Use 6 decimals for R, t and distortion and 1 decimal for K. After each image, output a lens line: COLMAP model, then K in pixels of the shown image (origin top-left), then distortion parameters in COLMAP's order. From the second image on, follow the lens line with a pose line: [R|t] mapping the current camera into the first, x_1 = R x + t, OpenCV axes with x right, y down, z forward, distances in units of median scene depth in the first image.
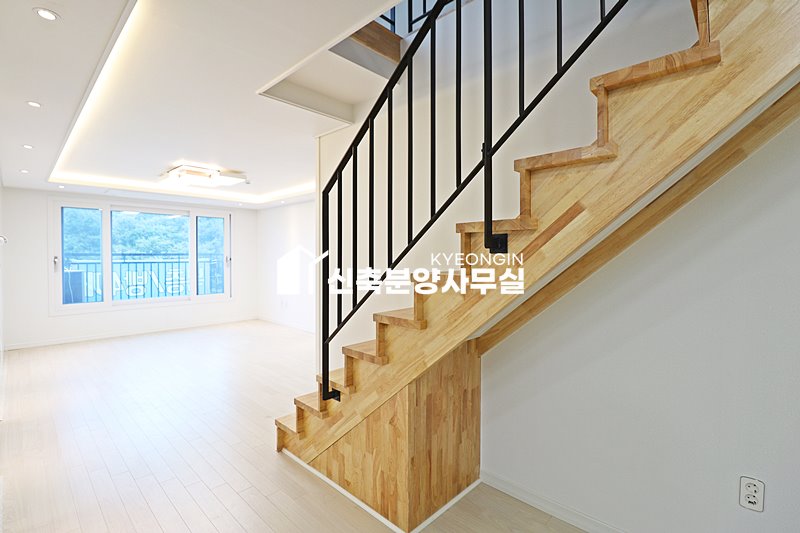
lens RADIAL K [[371.6, 0, 401.1], [0, 371.6, 260.9], [0, 0, 1]] dist [0.005242, -0.011428]
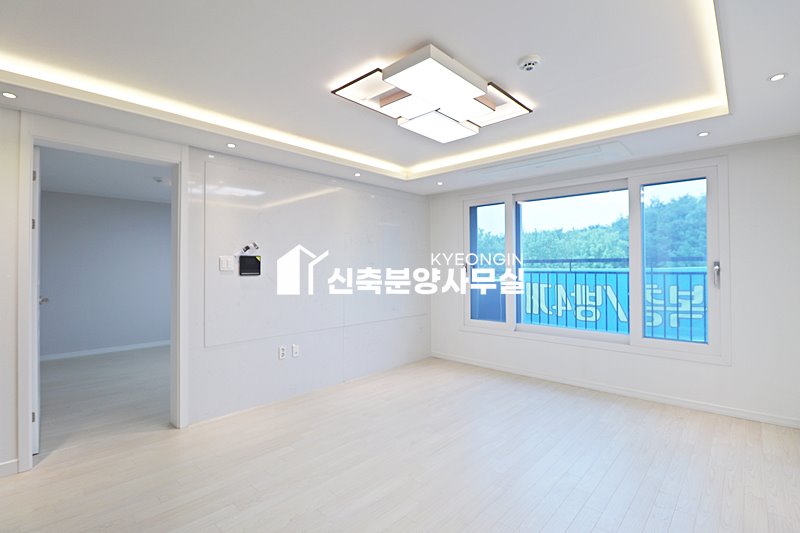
lens RADIAL K [[380.7, 0, 396.6], [0, 380.7, 260.2], [0, 0, 1]] dist [0.055269, -0.042394]
pose [[0.019936, -0.018969, -0.999621, -0.018635], [-0.006989, 0.999793, -0.019112, -0.002013], [0.999777, 0.007368, 0.019799, 0.699602]]
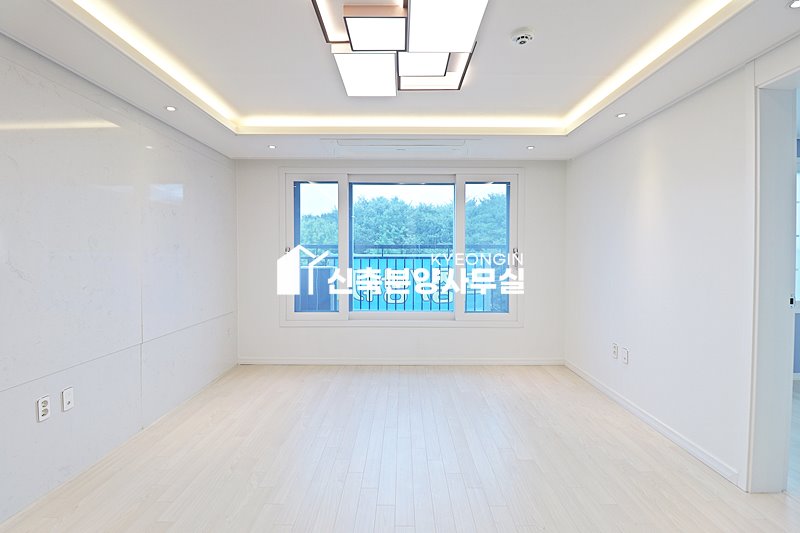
lens RADIAL K [[382.9, 0, 396.7], [0, 382.9, 258.3], [0, 0, 1]] dist [0.002626, 0.000106]
pose [[0.686014, 0.010408, -0.727514, -0.181619], [-0.009867, 0.999939, 0.005002, 0.001879], [0.727521, 0.003747, 0.686075, 0.536244]]
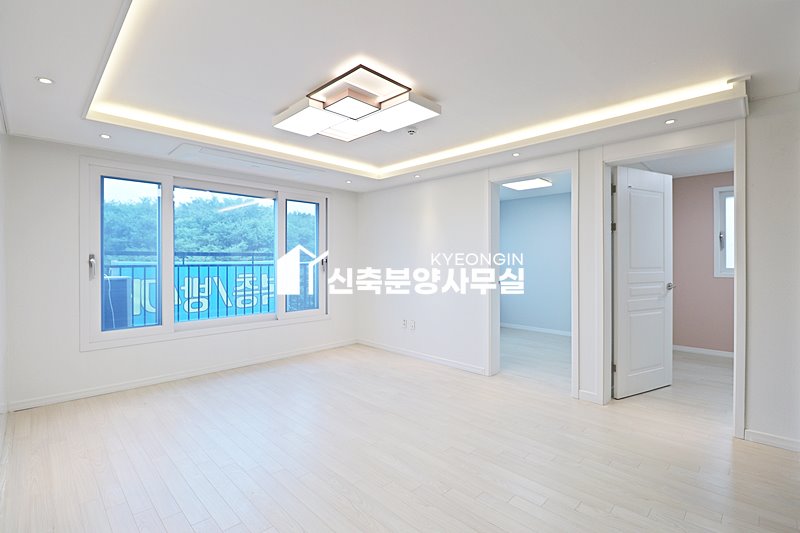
lens RADIAL K [[373.9, 0, 401.8], [0, 373.9, 260.7], [0, 0, 1]] dist [0.039690, -0.027890]
pose [[0.999308, 0.001611, -0.037162, -0.331274], [-0.002106, 0.999910, -0.013275, 0.004899], [0.037137, 0.013344, 0.999221, 0.325650]]
